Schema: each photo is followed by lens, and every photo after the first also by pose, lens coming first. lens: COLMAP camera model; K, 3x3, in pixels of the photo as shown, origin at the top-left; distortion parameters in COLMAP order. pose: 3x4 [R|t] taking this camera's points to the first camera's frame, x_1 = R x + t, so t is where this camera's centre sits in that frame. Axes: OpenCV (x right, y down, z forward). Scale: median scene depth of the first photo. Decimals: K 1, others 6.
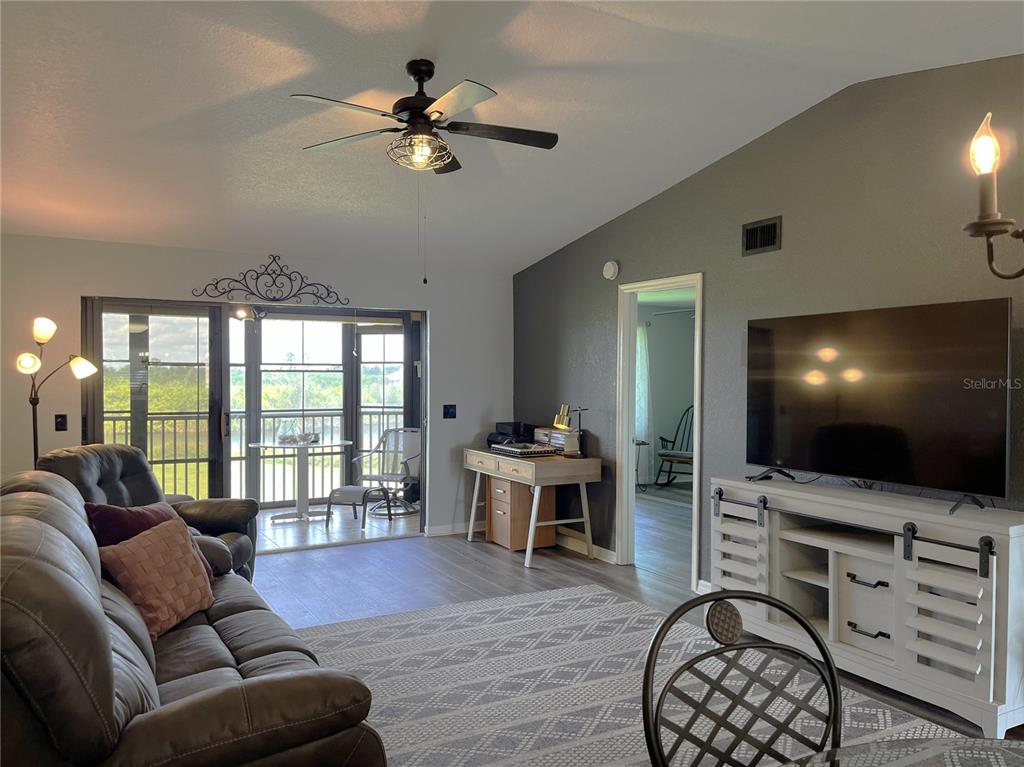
lens RADIAL K [[791.6, 0, 508.0], [0, 791.6, 393.5], [0, 0, 1]] dist [0.072584, -0.107547]
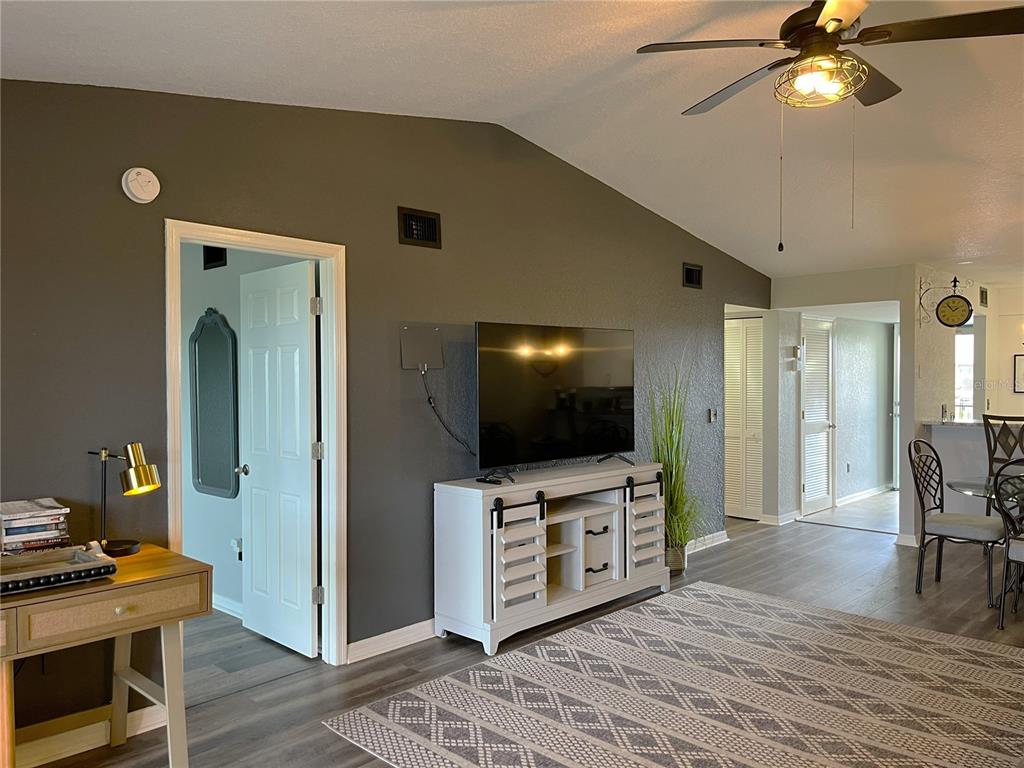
lens RADIAL K [[784.8, 0, 506.6], [0, 784.8, 386.8], [0, 0, 1]] dist [0.079387, -0.096926]
pose [[-0.308038, -0.014298, 0.951267, -0.651180], [0.024878, 0.999424, 0.023078, -0.036027], [-0.951049, 0.030775, -0.307504, 1.330225]]
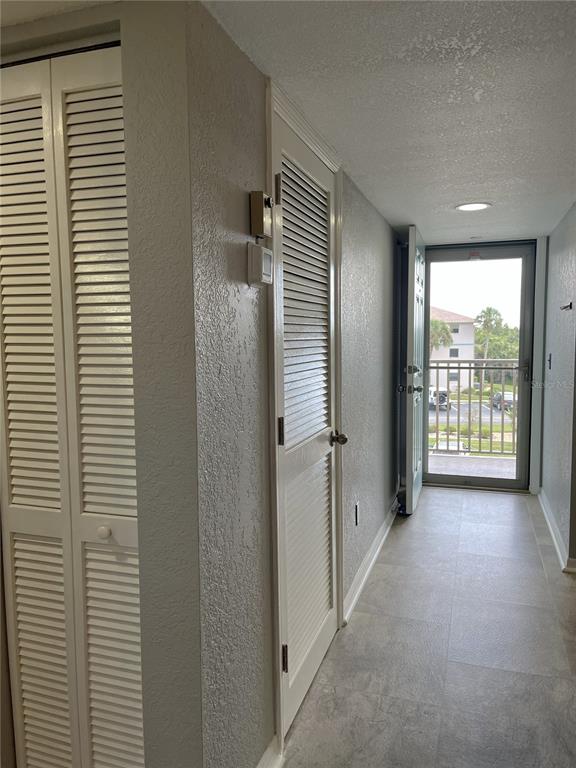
lens RADIAL K [[583.7, 0, 292.0], [0, 583.7, 383.6], [0, 0, 1]] dist [0.038864, -0.009447]
pose [[-0.686590, -0.060495, 0.724524, 0.594158], [0.022229, 0.994320, 0.104088, 0.011519], [-0.726705, 0.087571, -0.681345, 0.375460]]
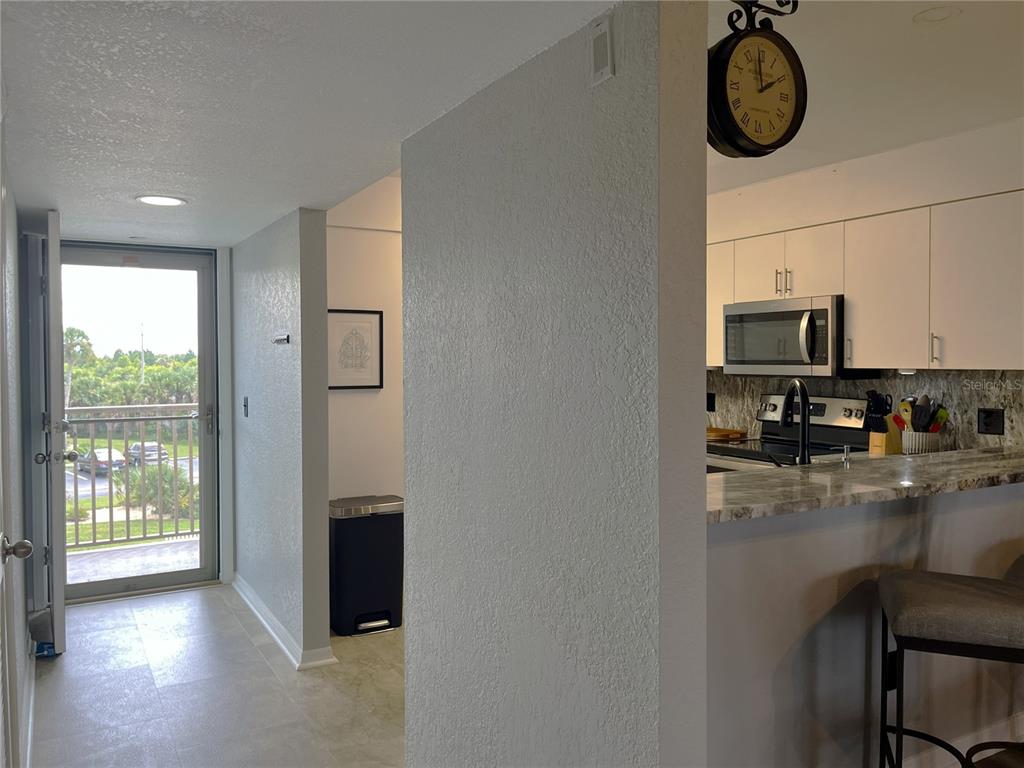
lens RADIAL K [[799.9, 0, 505.2], [0, 799.9, 378.5], [0, 0, 1]] dist [0.060724, -0.071667]
pose [[-0.999961, 0.001029, -0.008810, 0.685308], [0.000617, 0.998909, 0.046701, 0.000187], [0.008849, 0.046693, -0.998870, 0.443051]]
